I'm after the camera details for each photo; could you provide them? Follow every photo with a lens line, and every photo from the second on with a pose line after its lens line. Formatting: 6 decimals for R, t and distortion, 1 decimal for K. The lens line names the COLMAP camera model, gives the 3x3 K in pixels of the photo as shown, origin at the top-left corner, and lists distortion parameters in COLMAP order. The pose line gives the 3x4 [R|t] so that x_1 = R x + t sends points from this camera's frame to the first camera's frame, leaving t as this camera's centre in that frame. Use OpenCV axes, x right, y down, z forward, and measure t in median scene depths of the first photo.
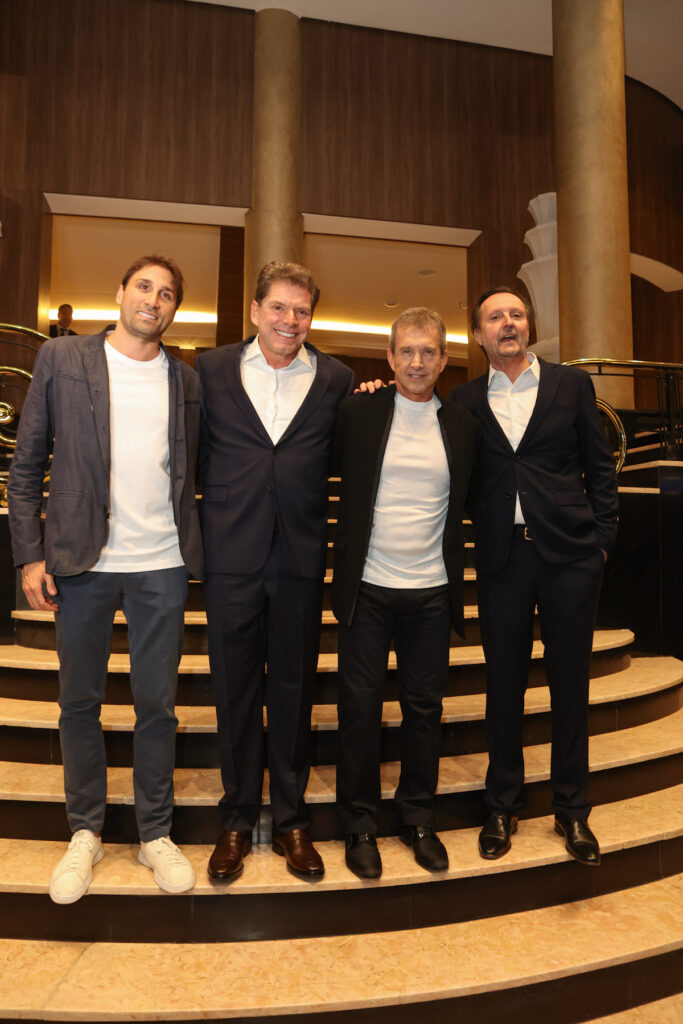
lens RADIAL K [[715.2, 0, 317.2], [0, 715.2, 509.4], [0, 0, 1]] dist [0.000865, 0.004731]
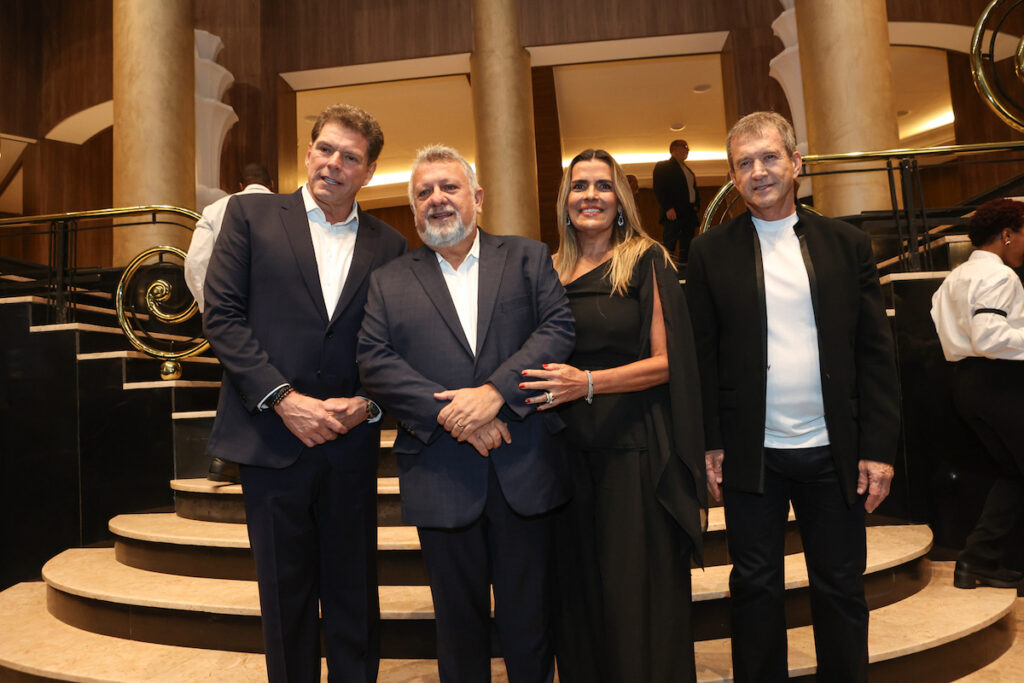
lens RADIAL K [[715.2, 0, 545.7], [0, 715.2, 343.7], [0, 0, 1]] dist [0.000865, 0.004731]
pose [[0.959645, -0.068750, -0.272679, 0.251931], [0.062782, 0.997559, -0.030563, 0.008015], [0.274115, 0.012210, 0.961619, 0.108046]]
